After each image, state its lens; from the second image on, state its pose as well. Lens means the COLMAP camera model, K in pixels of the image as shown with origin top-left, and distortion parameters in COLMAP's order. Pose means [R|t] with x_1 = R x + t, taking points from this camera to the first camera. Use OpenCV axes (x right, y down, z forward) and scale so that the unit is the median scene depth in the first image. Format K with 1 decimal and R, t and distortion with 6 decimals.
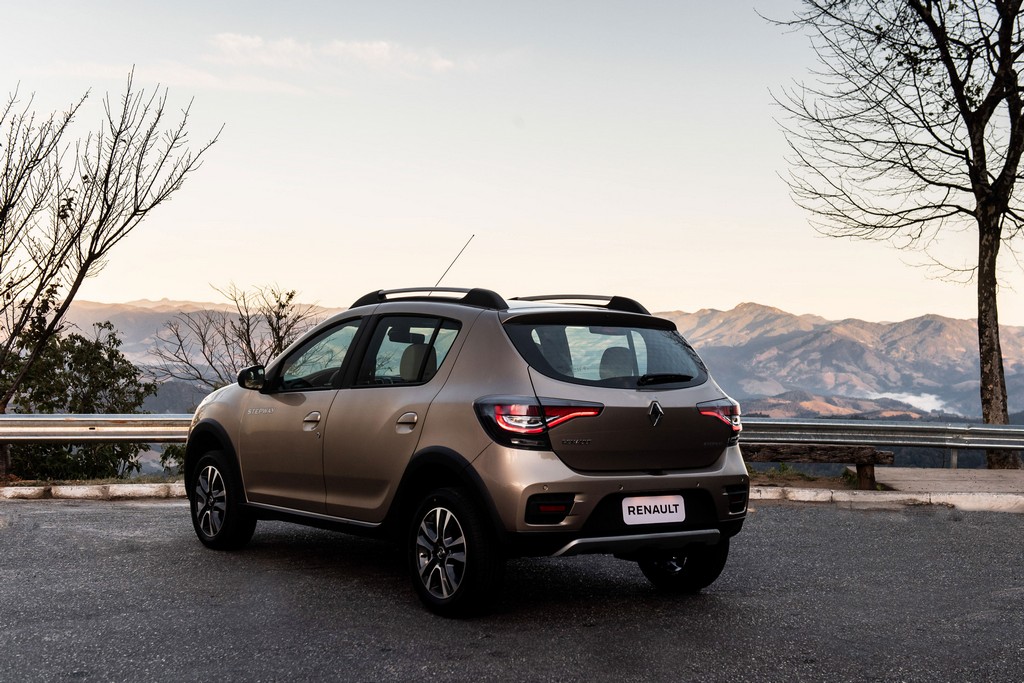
lens RADIAL K [[1349.4, 0, 512.0], [0, 1349.4, 341.5], [0, 0, 1]] dist [0.037797, 0.007744]
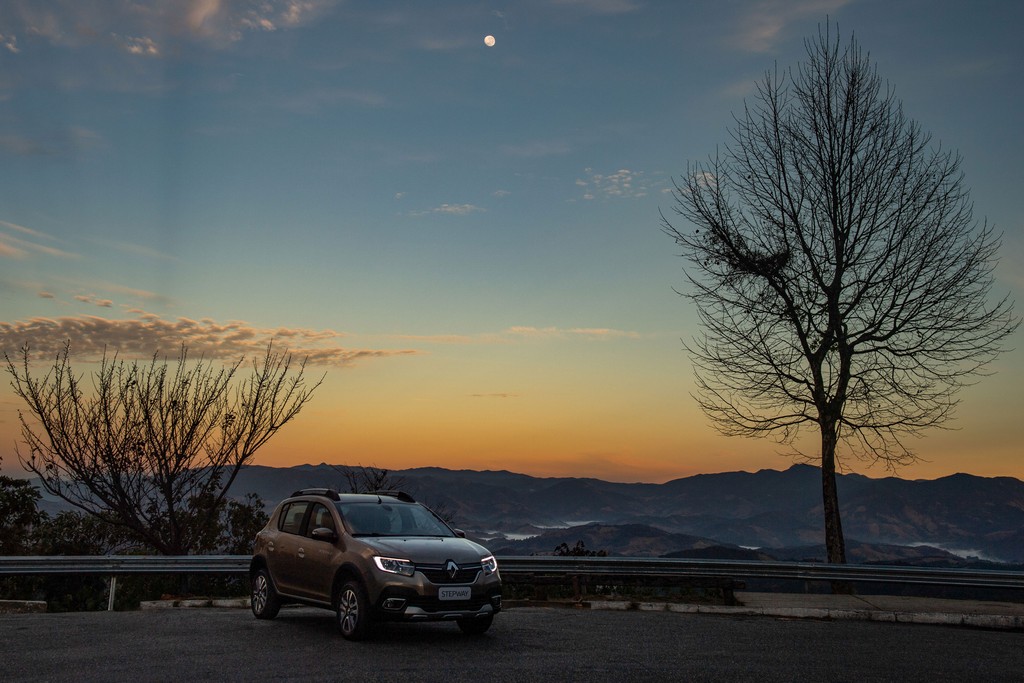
lens RADIAL K [[1180.0, 0, 512.0], [0, 1180.0, 341.5], [0, 0, 1]] dist [0.079427, -0.003863]
pose [[0.994781, -0.018493, -0.100345, 0.147009], [0.005526, 0.991759, -0.127996, -0.015766], [0.101885, 0.126774, 0.986685, -0.366192]]
